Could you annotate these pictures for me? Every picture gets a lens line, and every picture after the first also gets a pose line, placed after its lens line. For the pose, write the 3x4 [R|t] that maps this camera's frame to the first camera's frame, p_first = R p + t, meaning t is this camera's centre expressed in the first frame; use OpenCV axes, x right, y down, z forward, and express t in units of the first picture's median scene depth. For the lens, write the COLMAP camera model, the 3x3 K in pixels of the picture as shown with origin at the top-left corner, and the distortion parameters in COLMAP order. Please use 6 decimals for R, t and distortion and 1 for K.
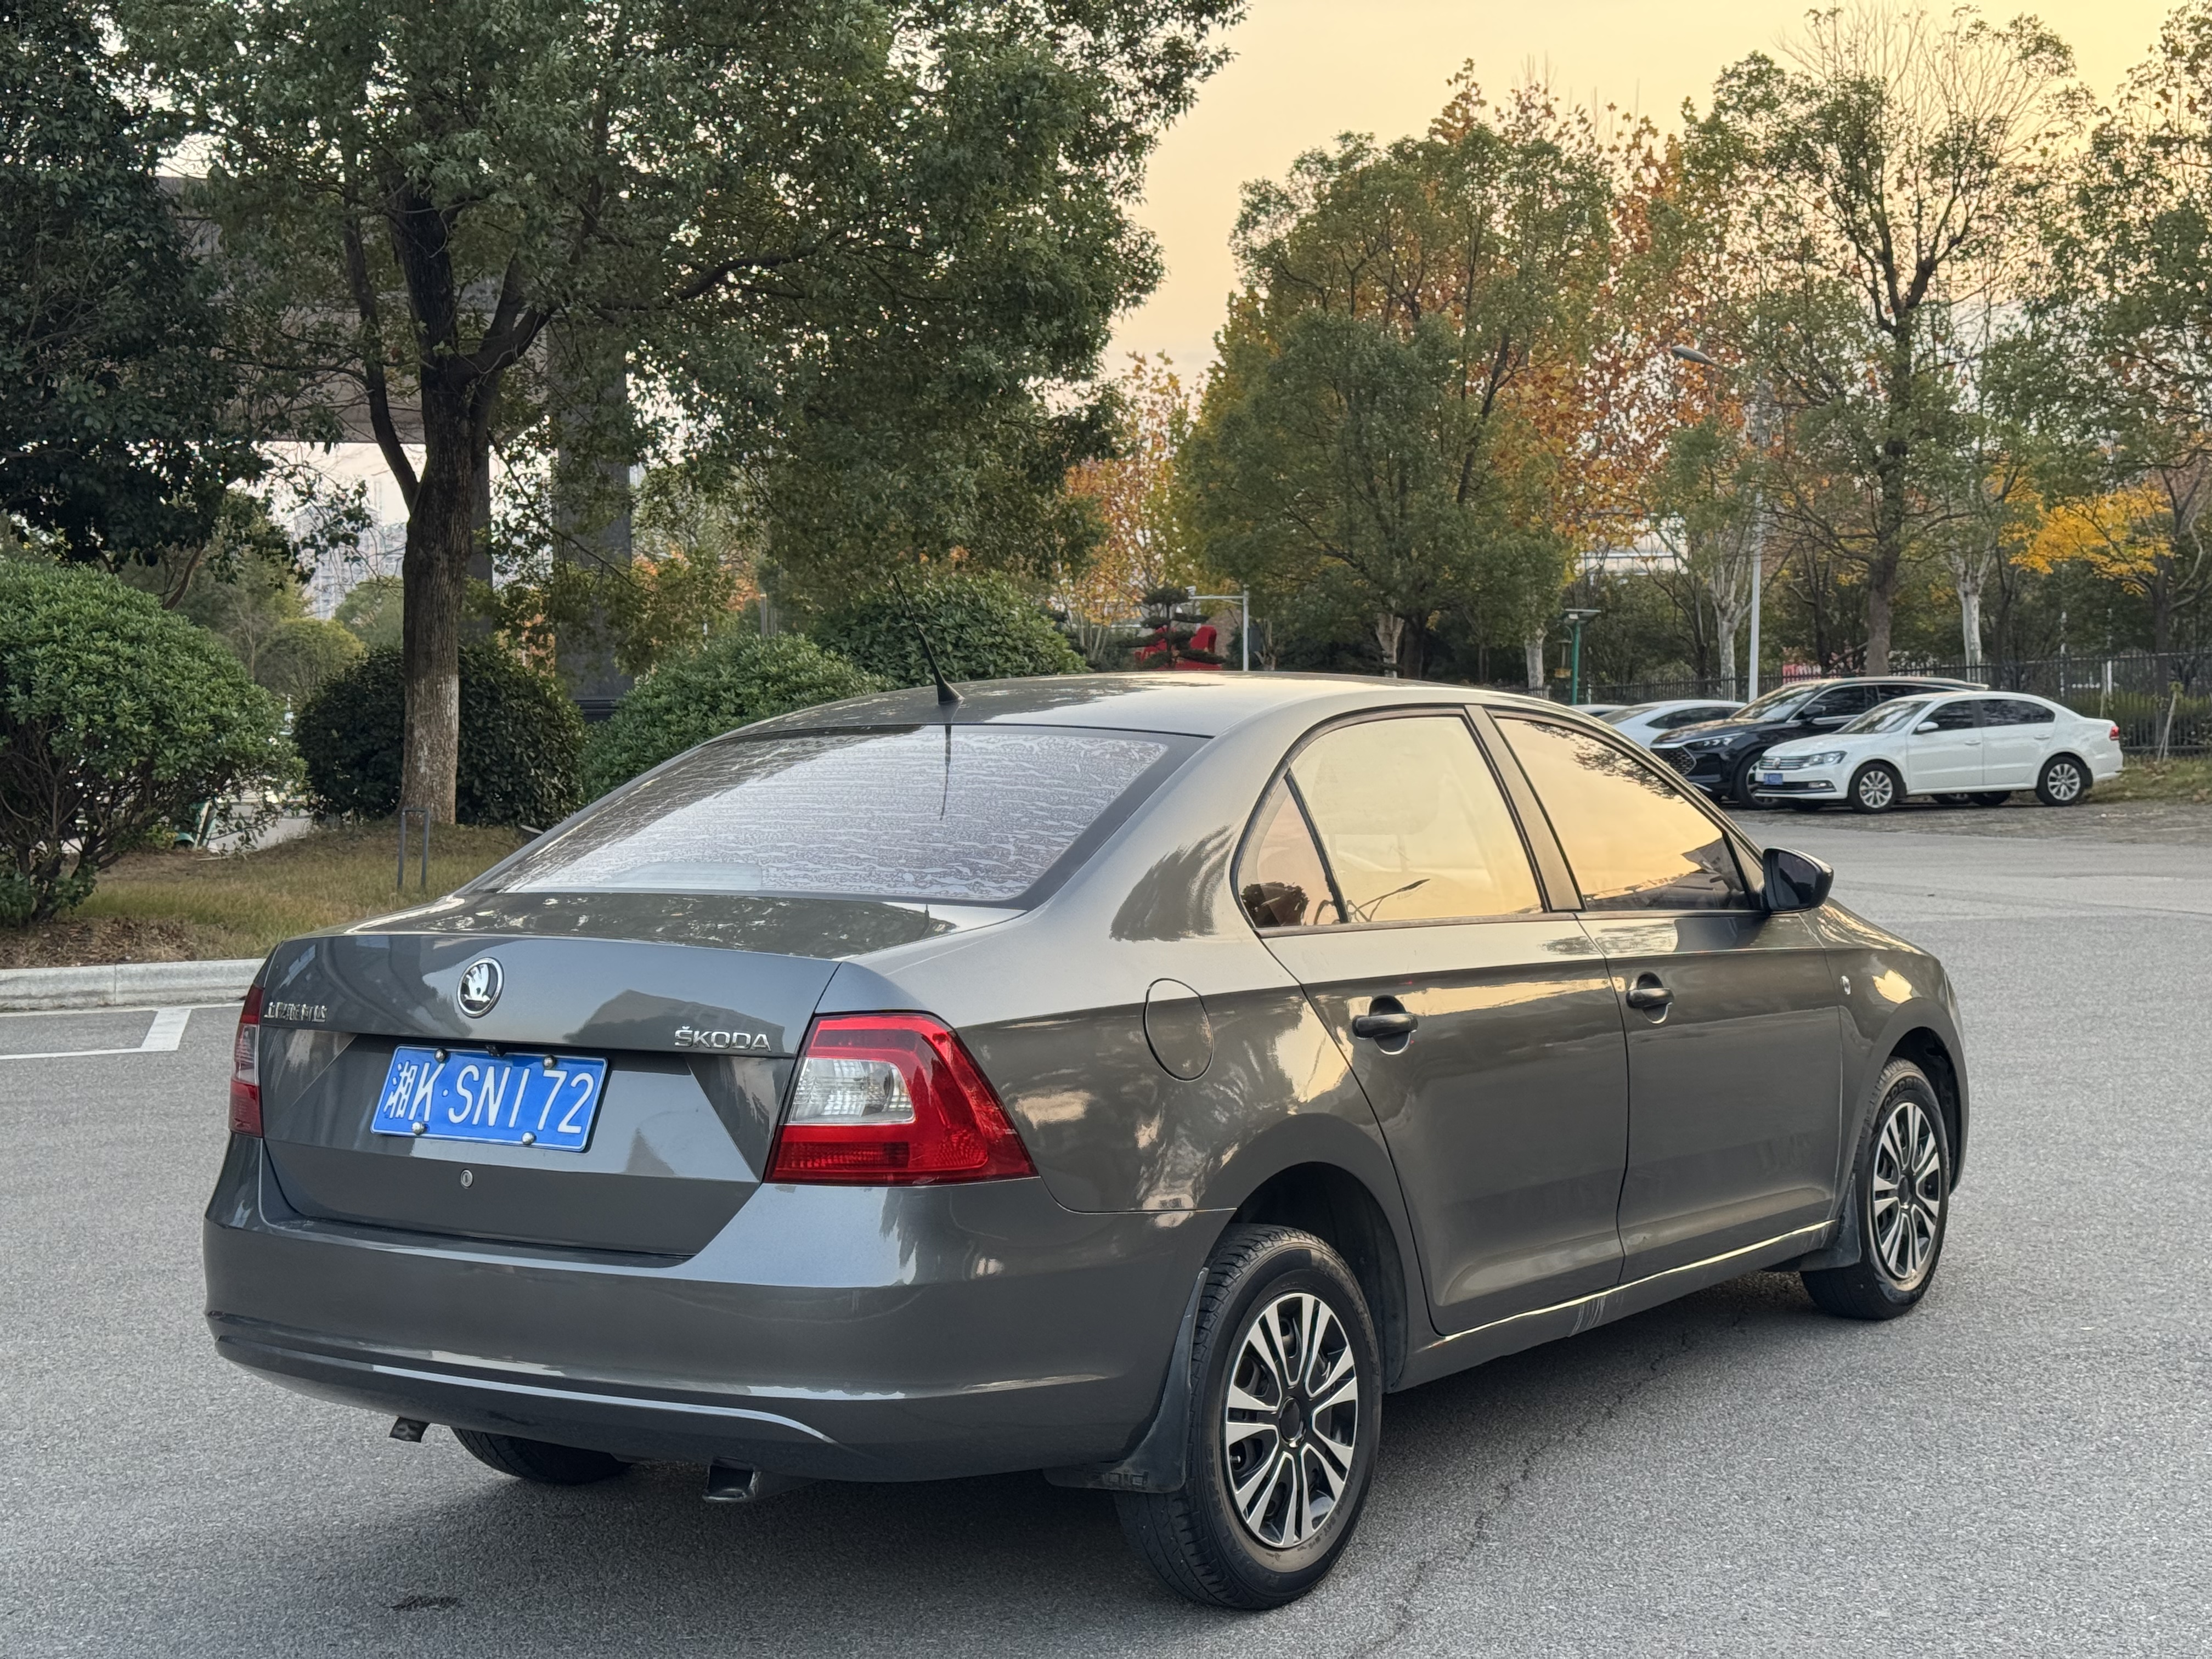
lens RADIAL K [[3066.5, 0, 1116.3], [0, 3066.5, 832.5], [0, 0, 1]] dist [0.200645, -0.461016]
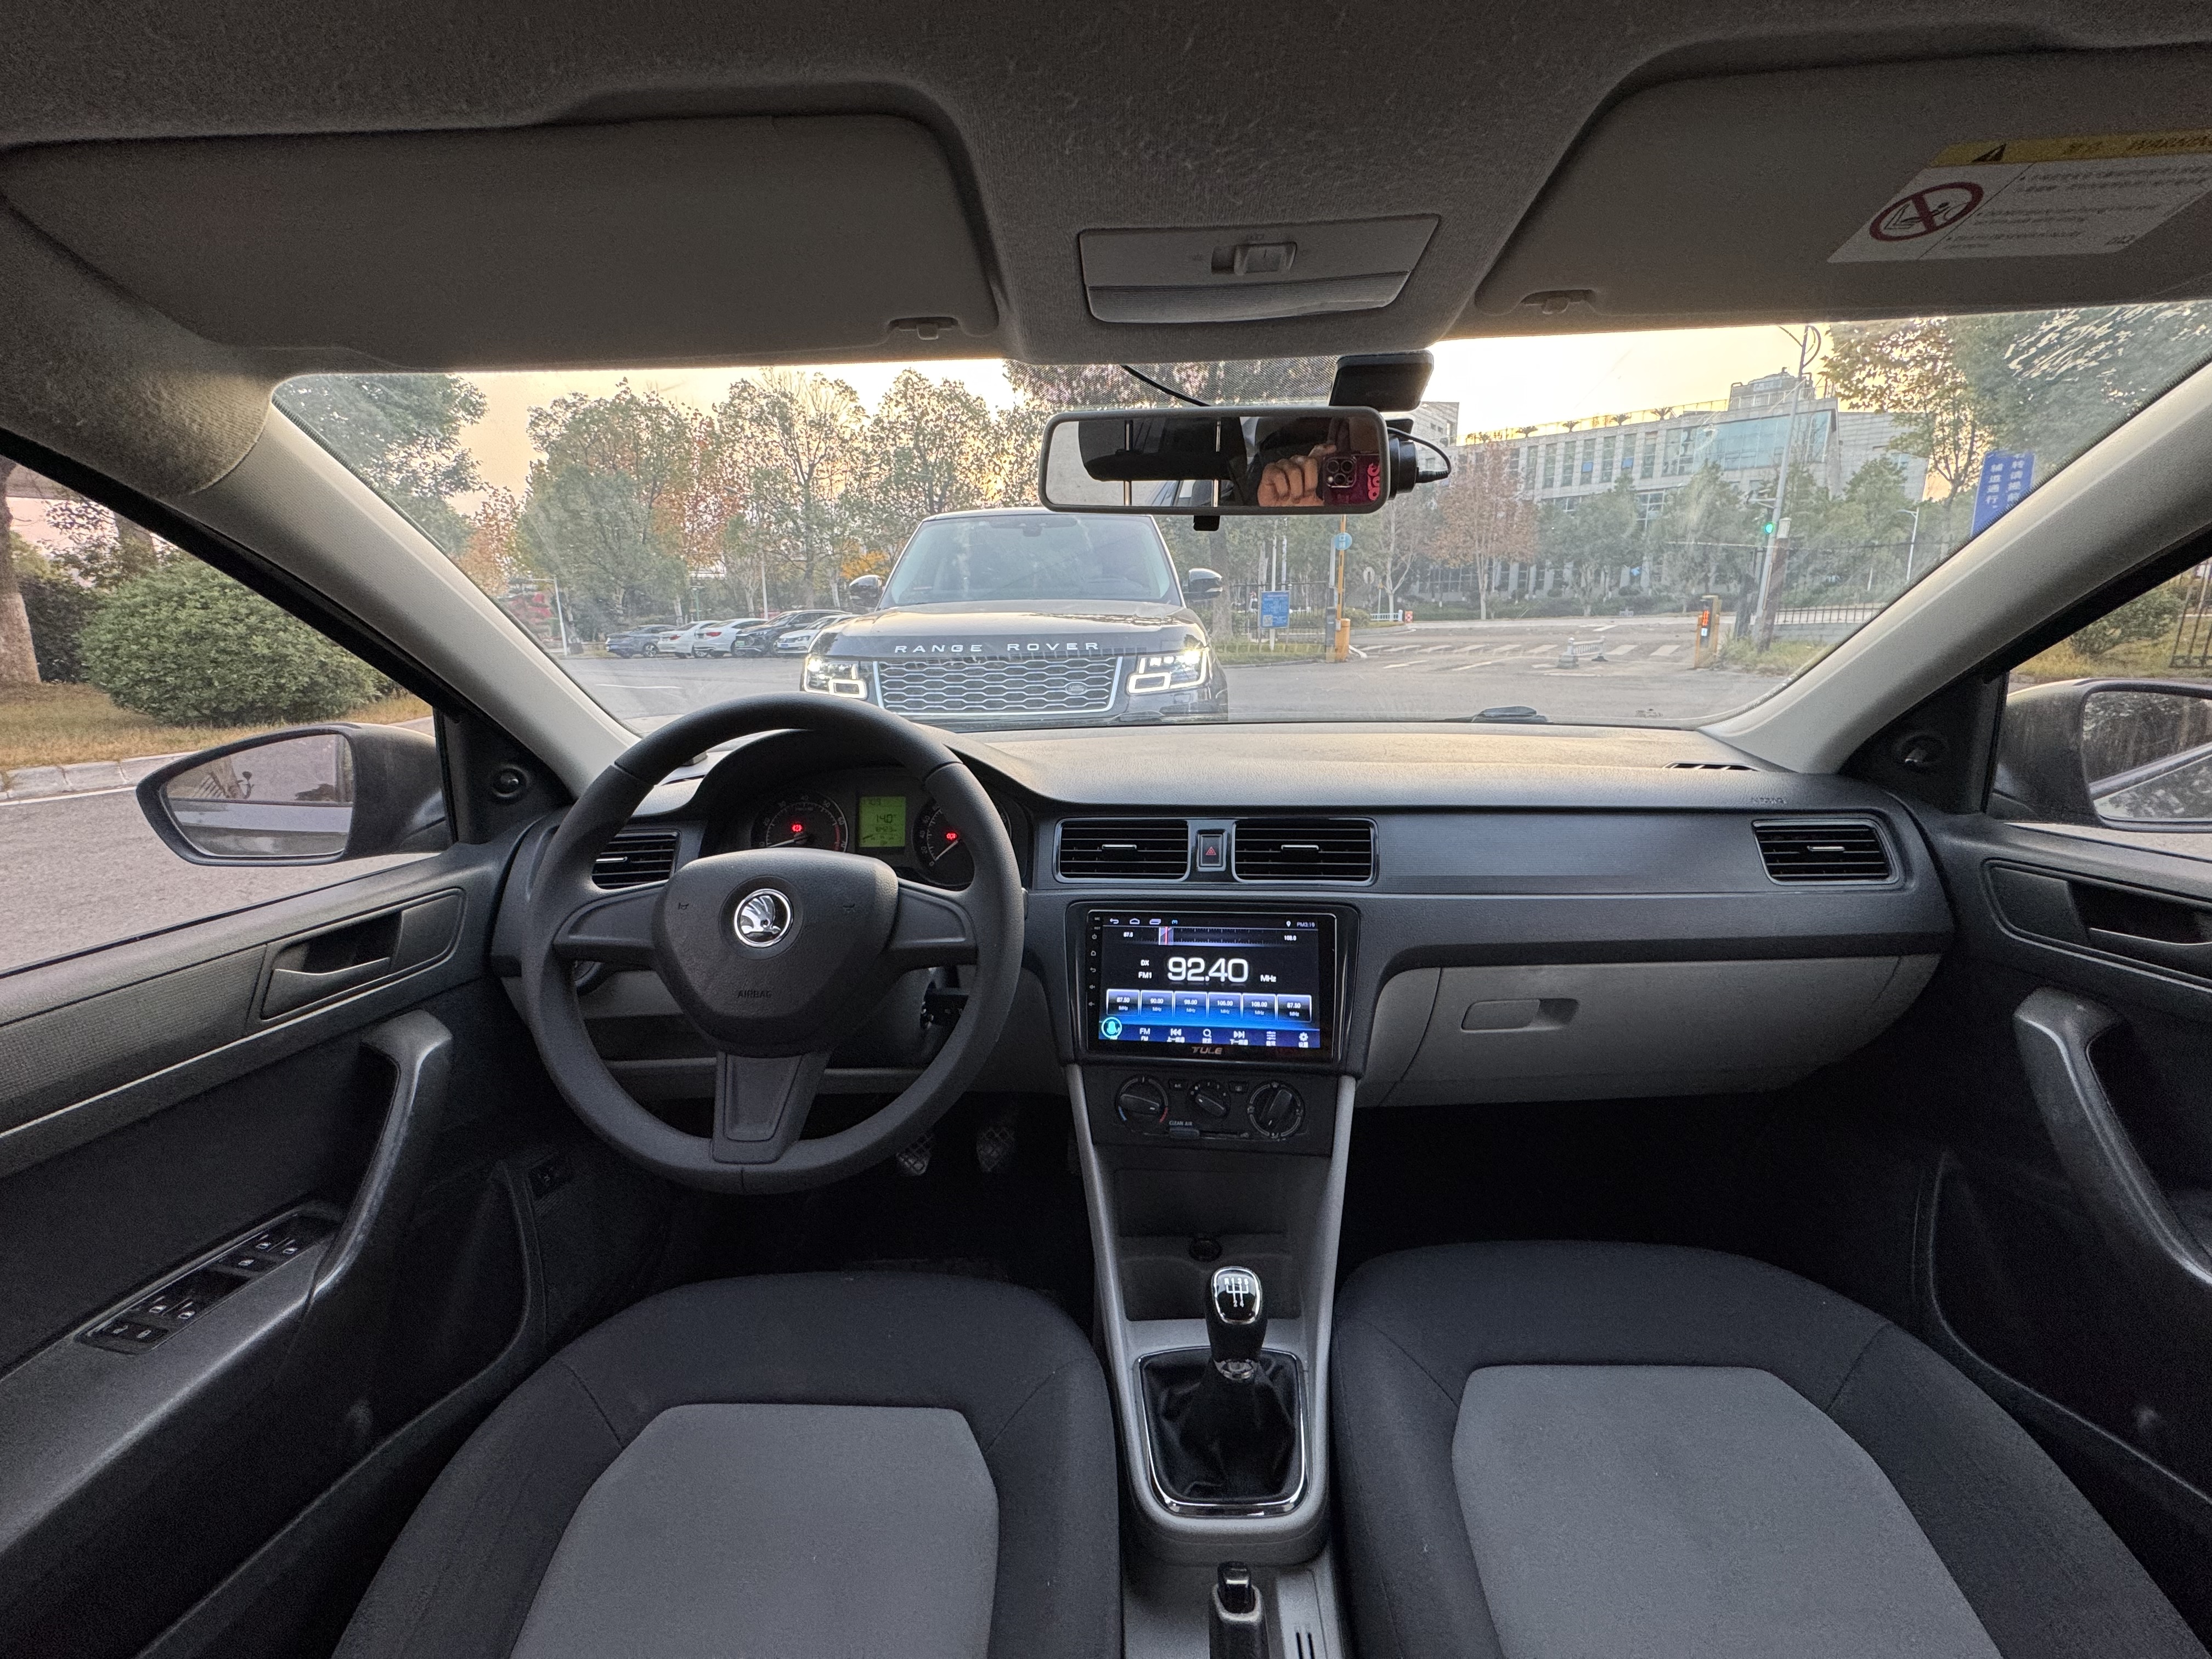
lens RADIAL K [[880.3, 0, 1112.4], [0, 880.3, 825.5], [0, 0, 1]] dist [-0.019379, 0.010111]
pose [[0.828189, -0.129509, 0.545280, 0.003984], [0.028664, 0.981449, 0.189567, 0.000181], [-0.559715, -0.141368, 0.816538, 0.158915]]
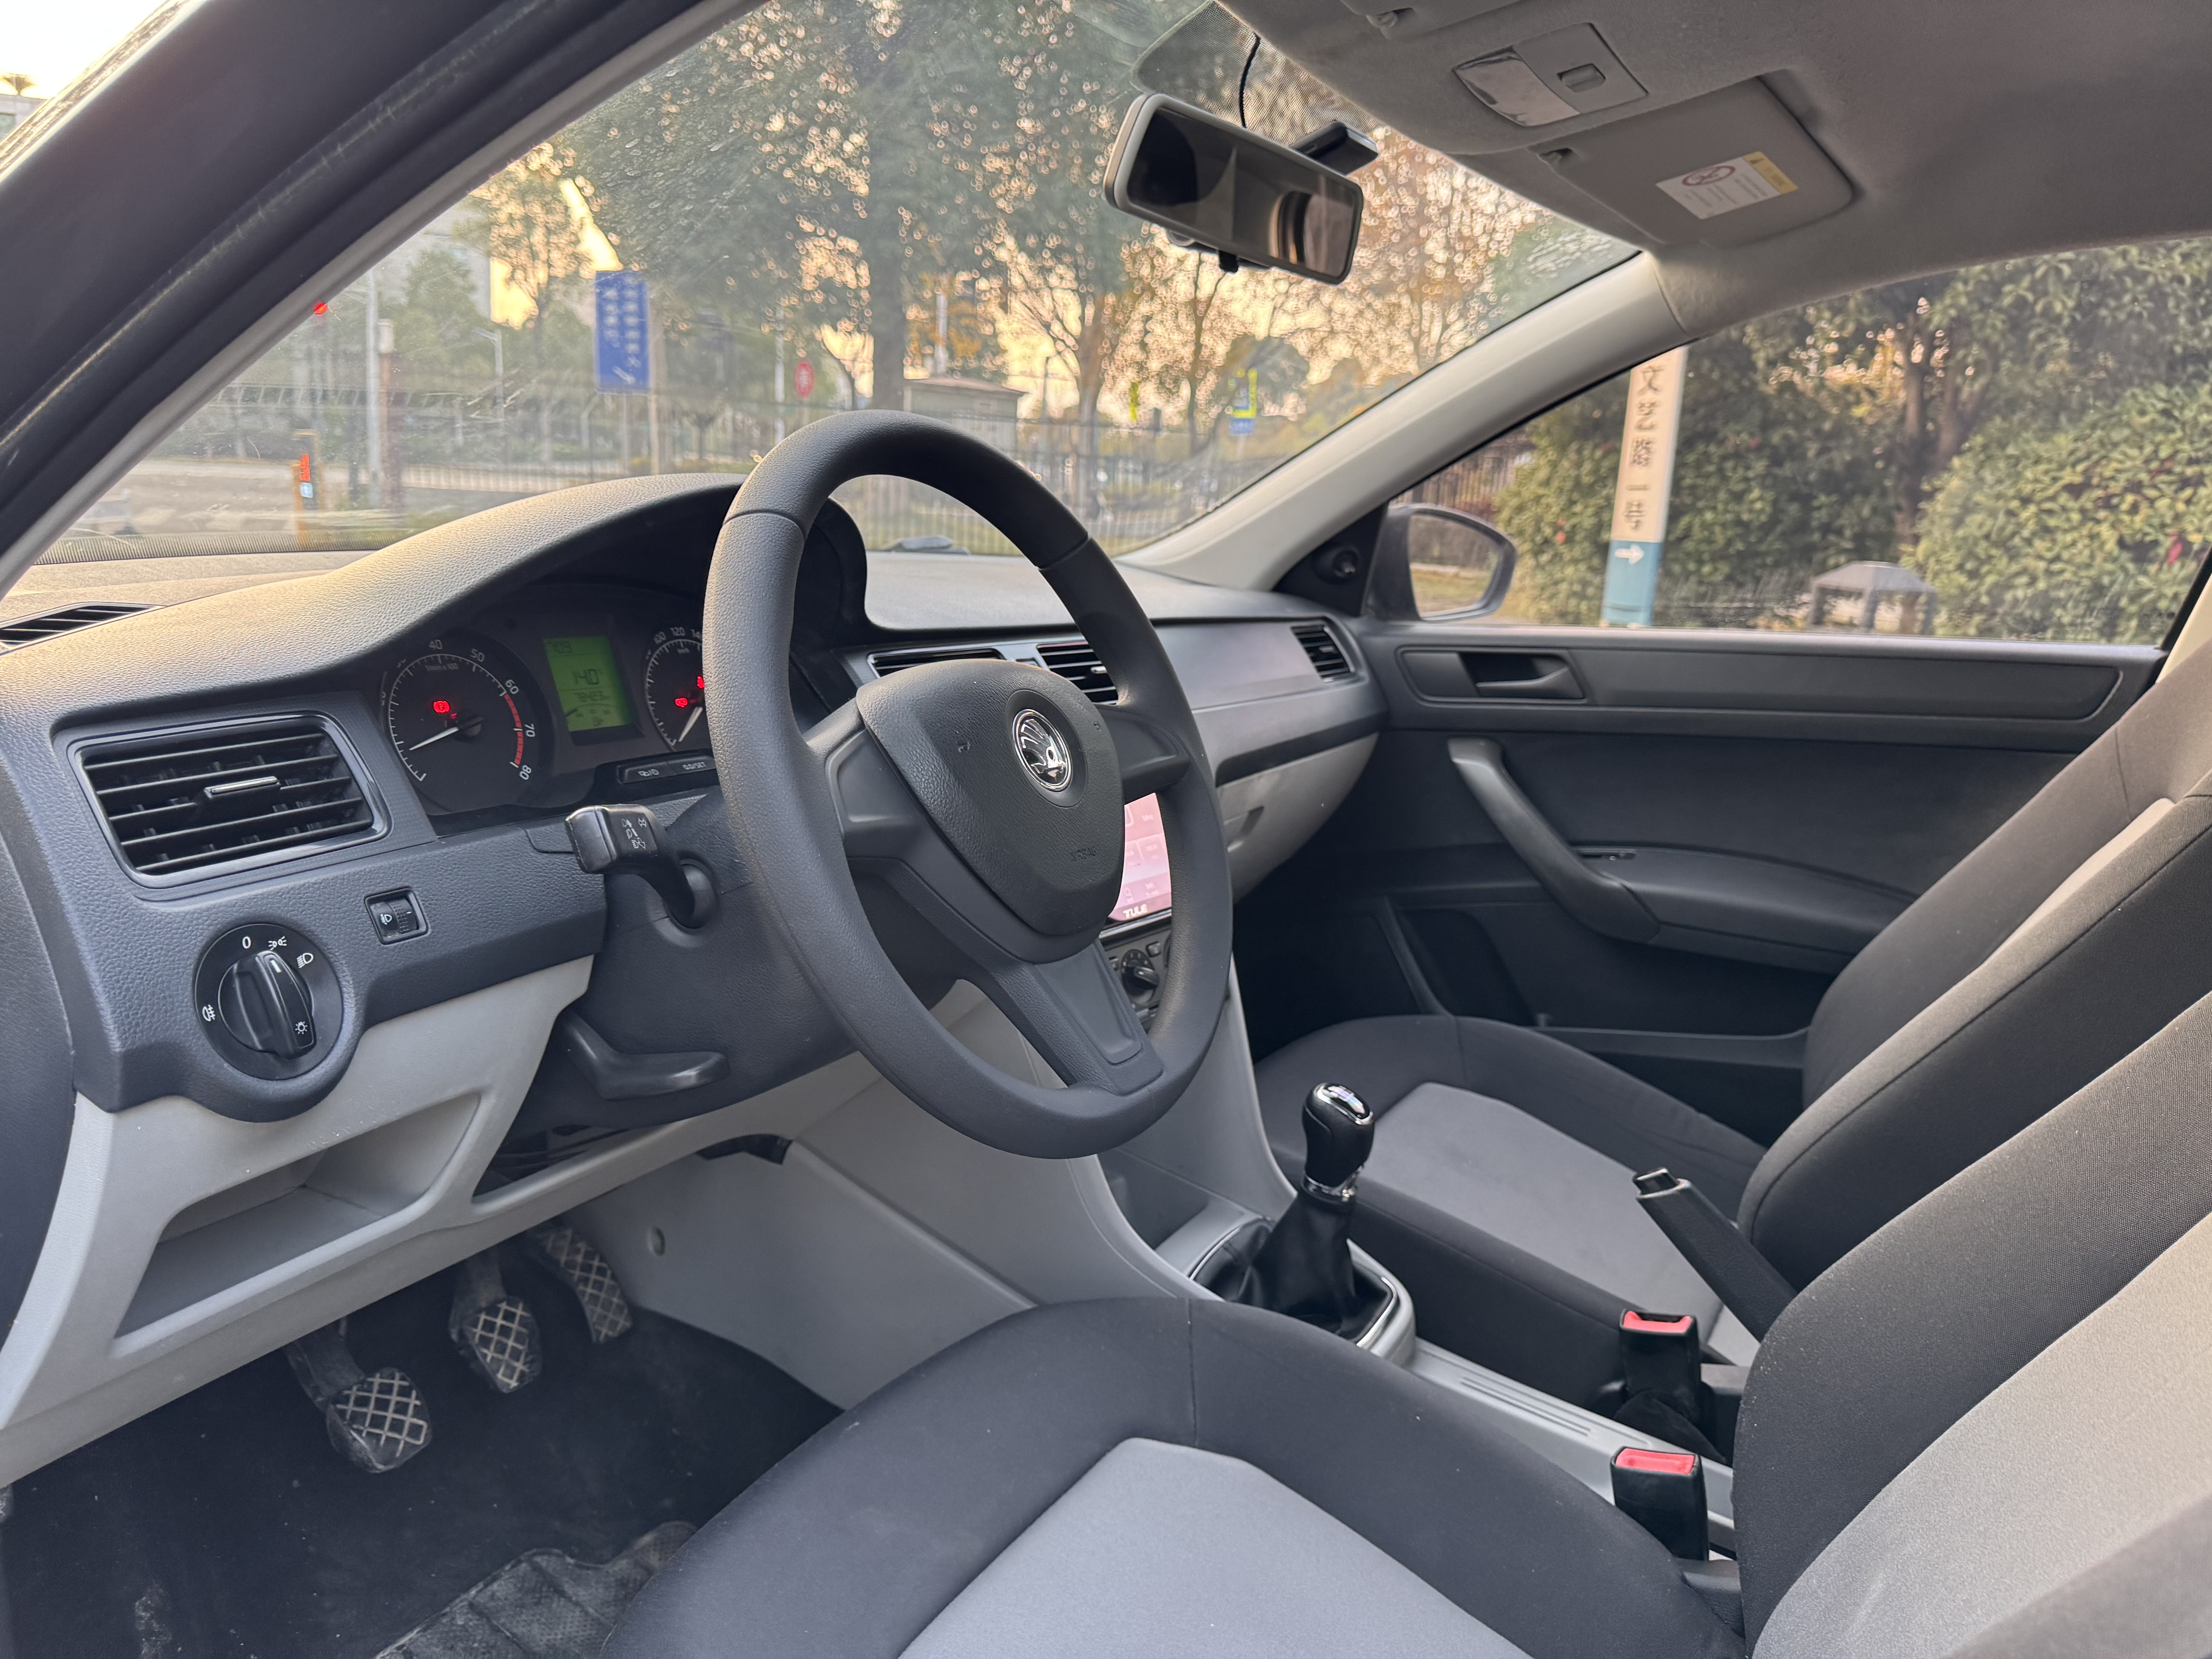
lens RADIAL K [[1599.0, 0, 1106.0], [0, 1599.0, 829.5], [0, 0, 1]] dist [-0.008978, 0.002738]
pose [[-0.108733, -0.187731, 0.976184, -0.012648], [-0.018346, 0.982218, 0.186848, 0.002381], [-0.993902, 0.002407, -0.110243, 0.177983]]
